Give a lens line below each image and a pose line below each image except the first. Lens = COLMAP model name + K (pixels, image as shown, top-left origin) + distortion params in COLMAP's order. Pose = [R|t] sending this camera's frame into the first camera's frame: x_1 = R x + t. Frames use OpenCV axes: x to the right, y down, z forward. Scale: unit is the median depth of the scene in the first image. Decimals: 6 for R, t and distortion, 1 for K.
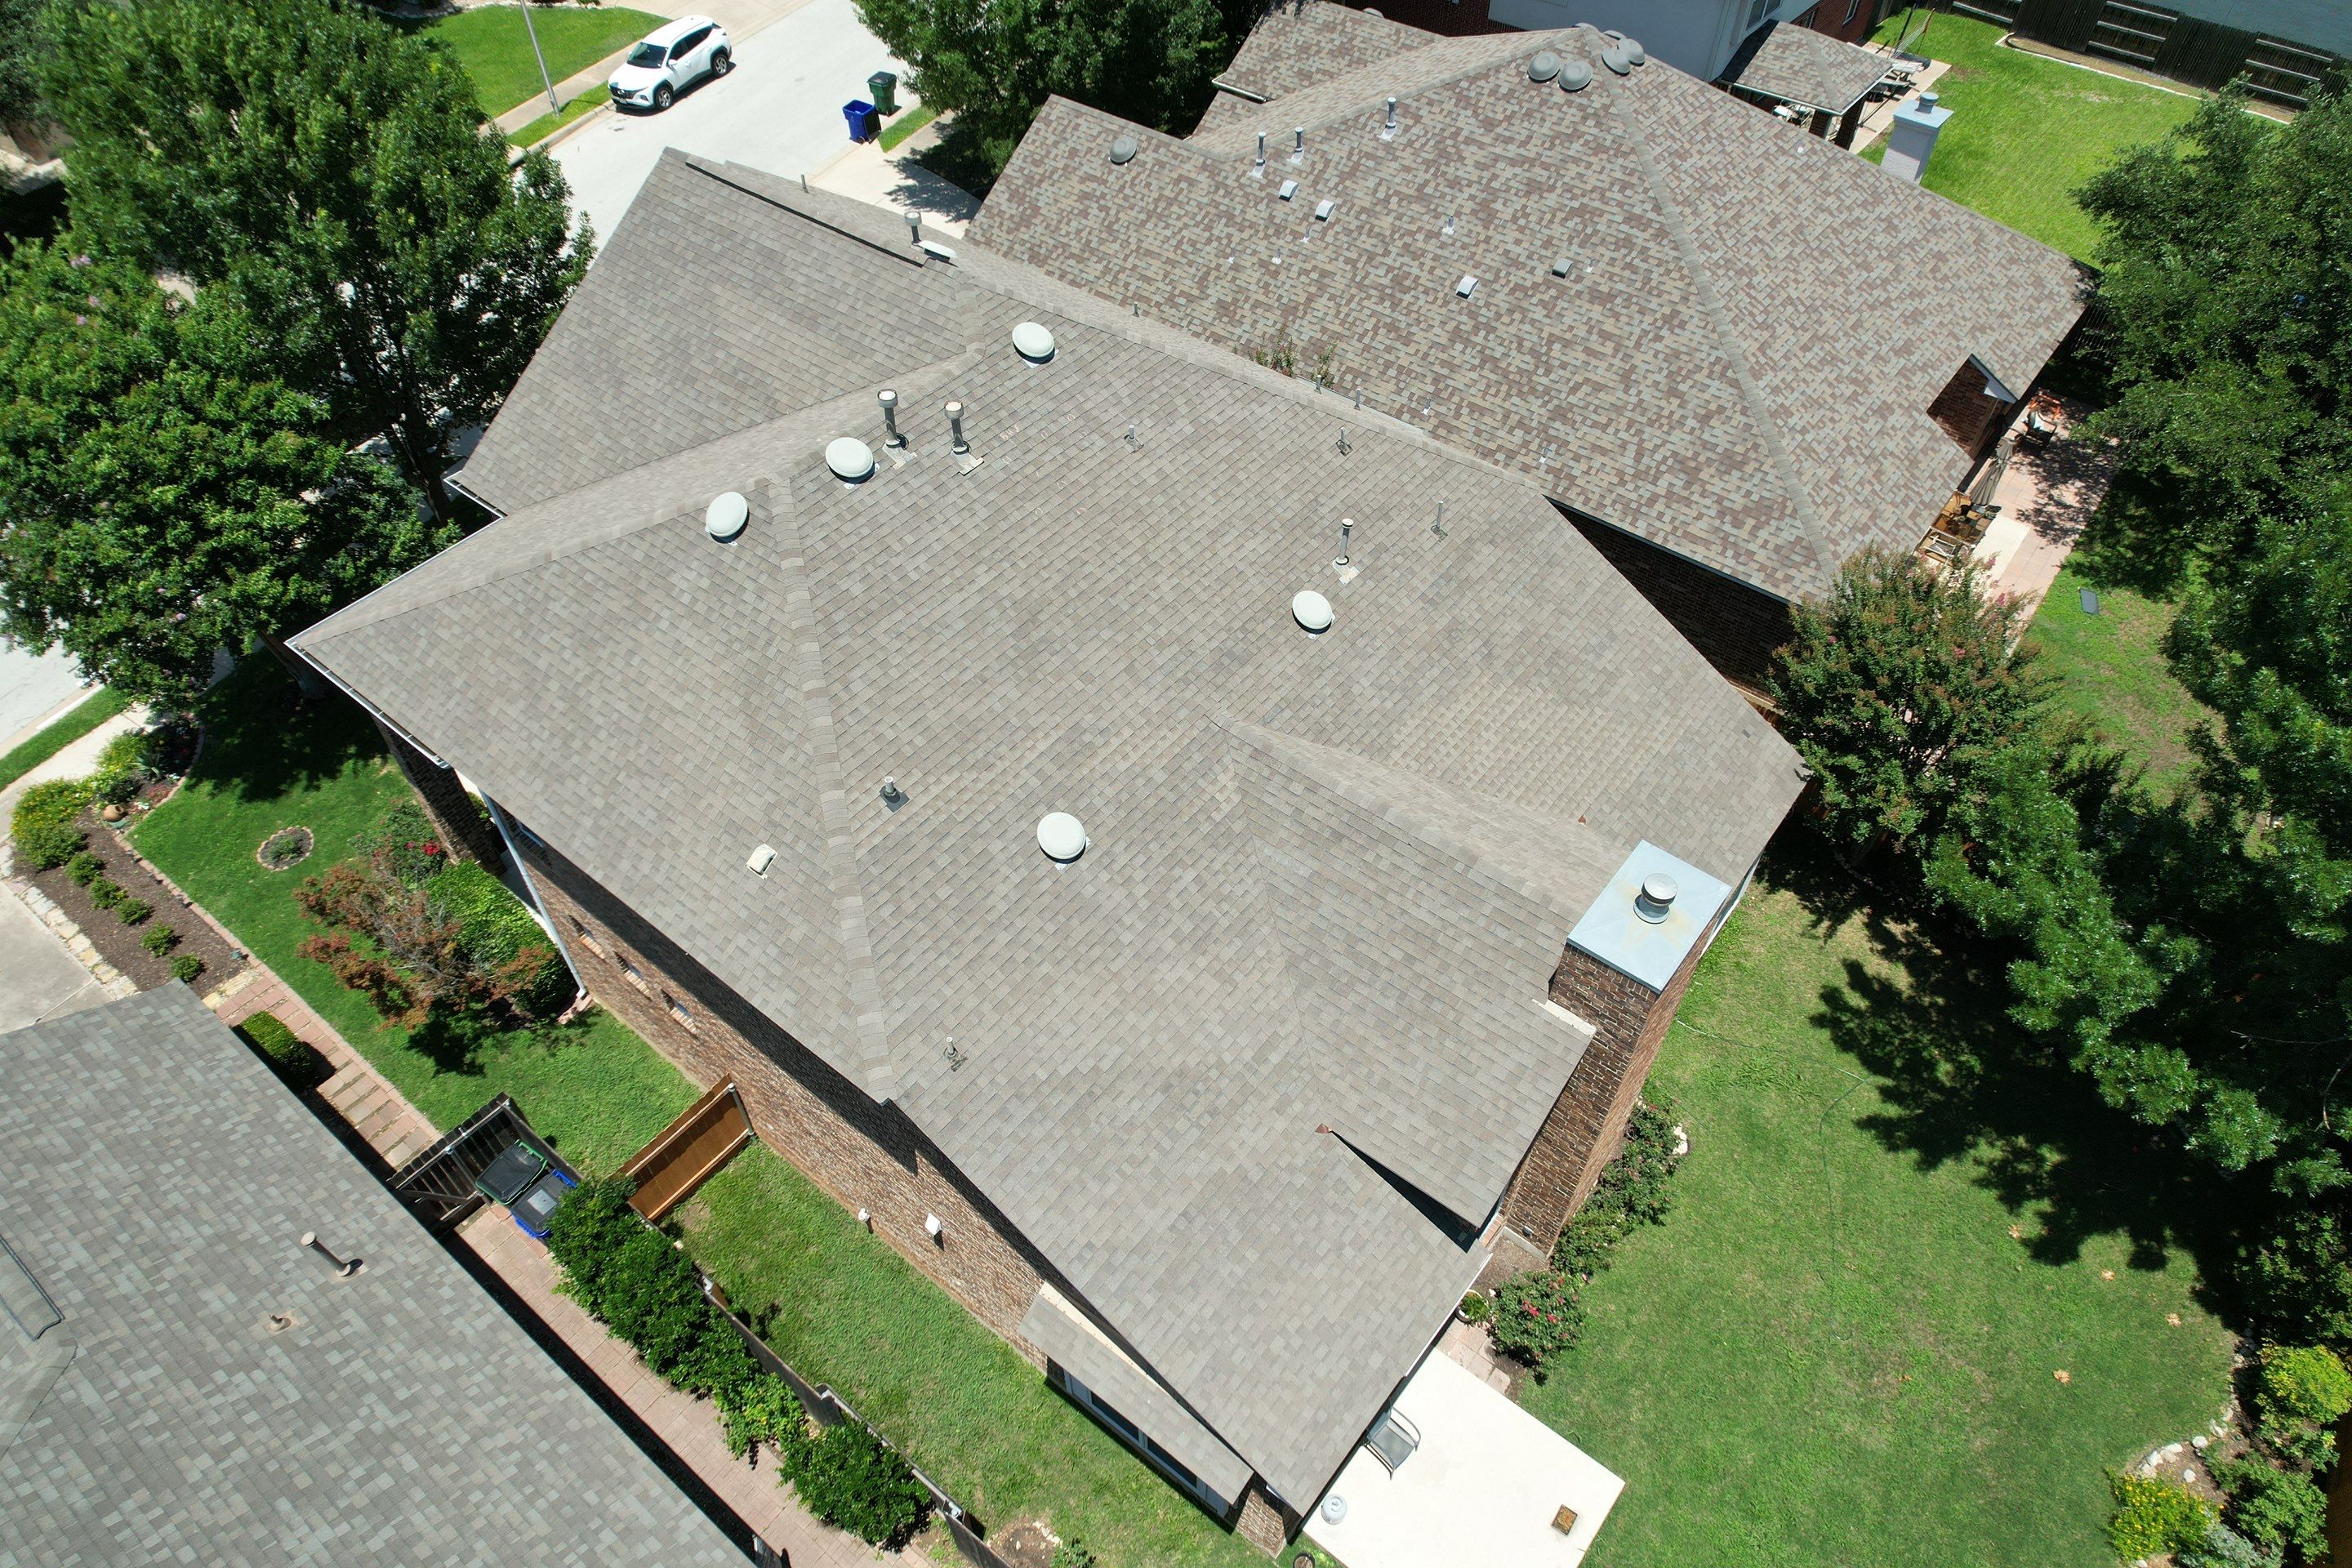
lens RADIAL K [[1499.6, 0, 1198.6], [0, 1499.6, 782.7], [0, 0, 1]] dist [-0.043017, 0.014470]
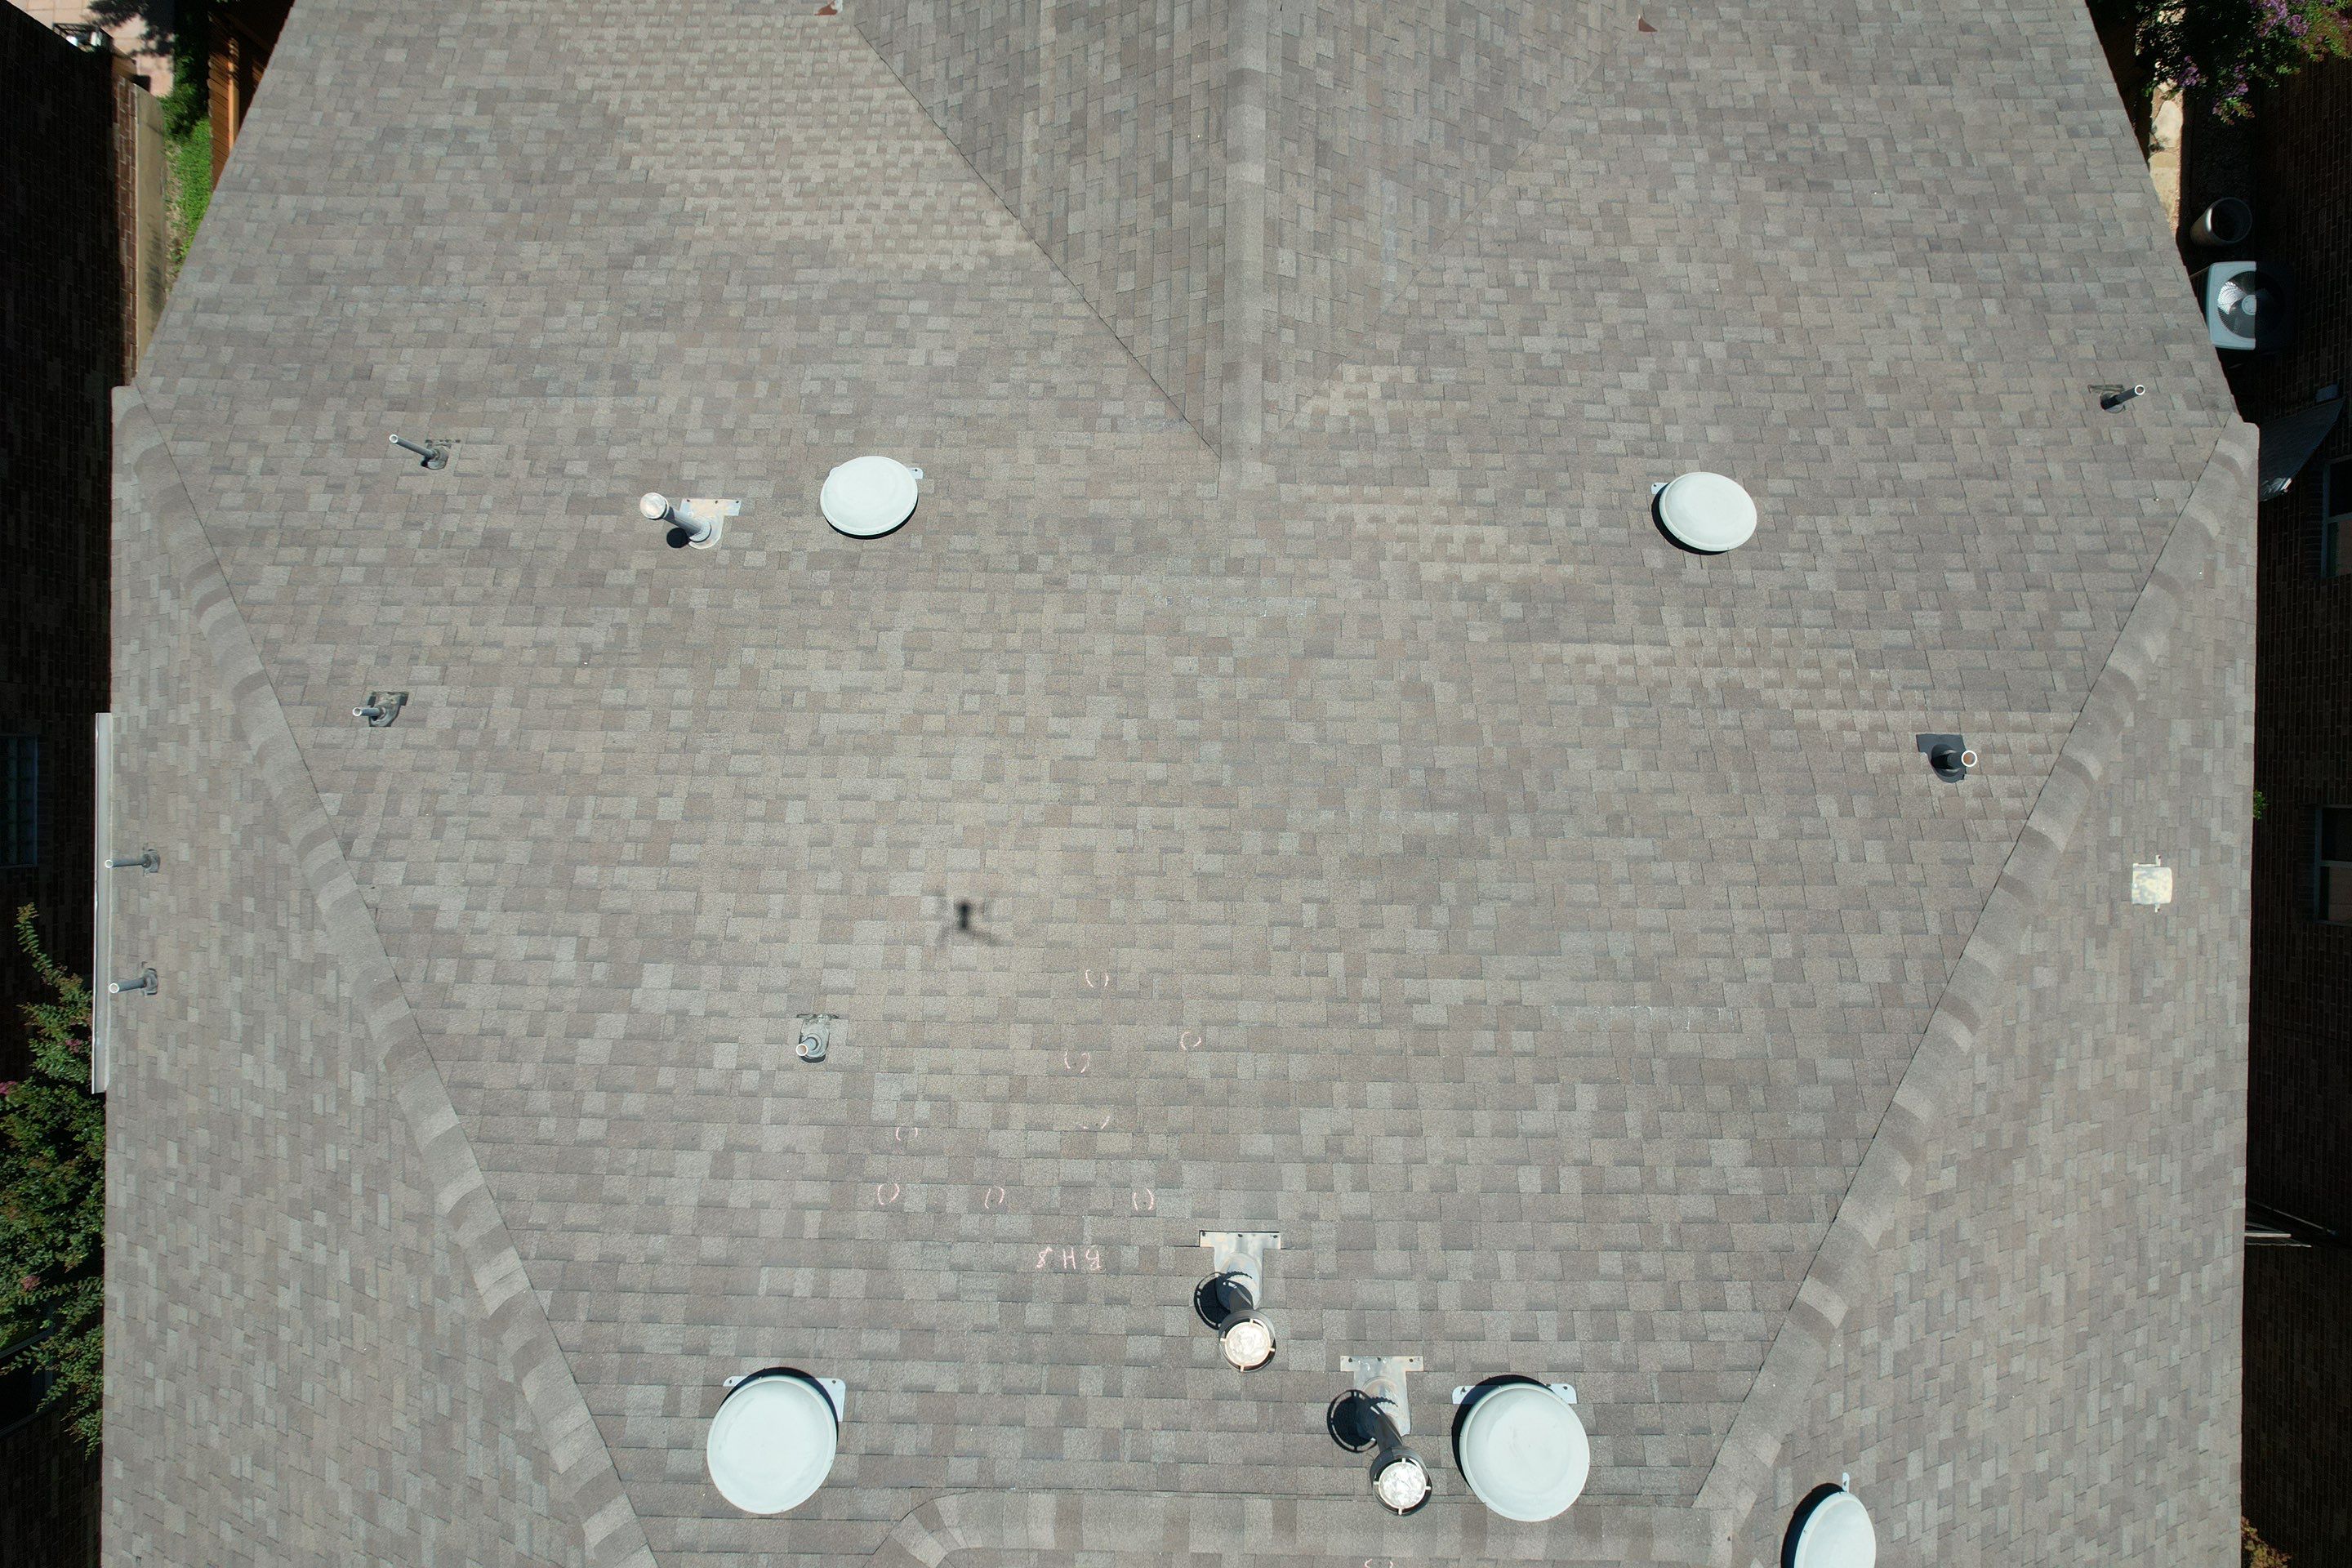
lens RADIAL K [[1499.6, 0, 1172.8], [0, 1499.6, 793.3], [0, 0, 1]] dist [-0.043017, 0.014470]
pose [[-0.601969, -0.798463, -0.009516, -0.046658], [0.591092, -0.453579, 0.666990, -0.407989], [-0.536883, 0.395882, 0.745006, 0.663331]]
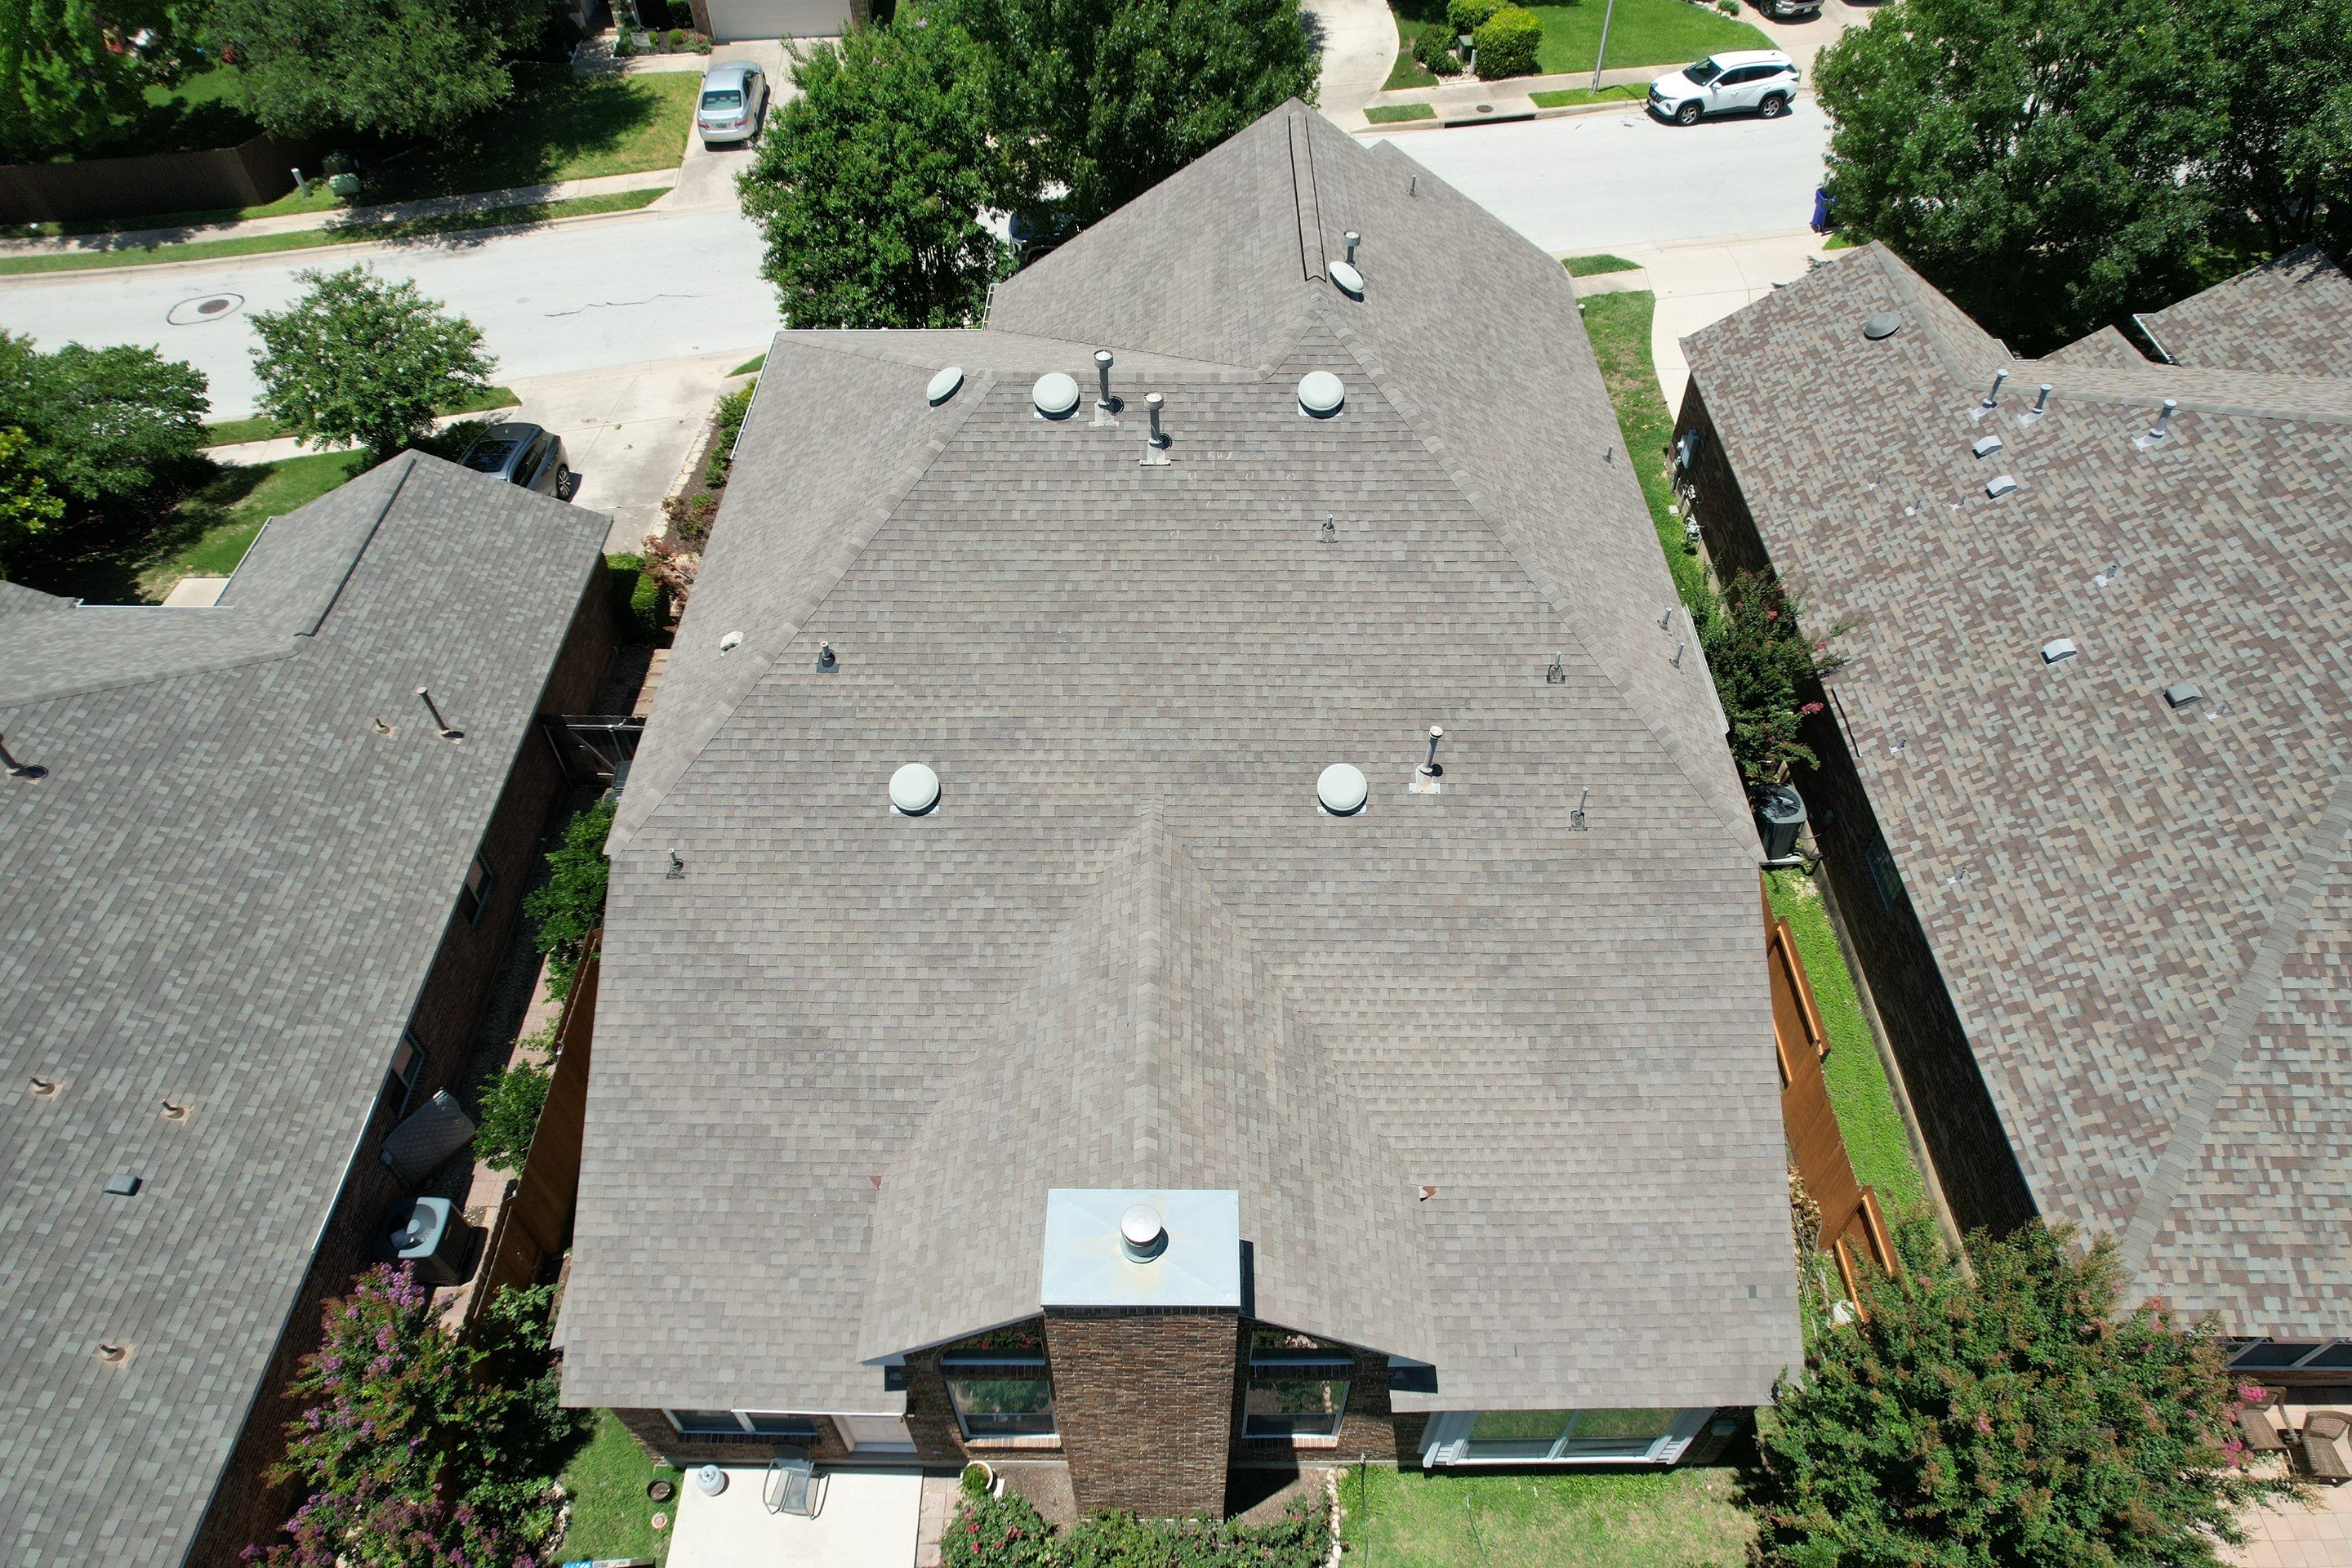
lens RADIAL K [[1499.6, 0, 1182.8], [0, 1499.6, 794.1], [0, 0, 1]] dist [-0.043017, 0.014470]
pose [[0.615866, 0.579966, -0.533244, 0.498370], [-0.579841, 0.791884, 0.191584, -0.230468], [0.533380, 0.191207, 0.823982, 0.228958]]
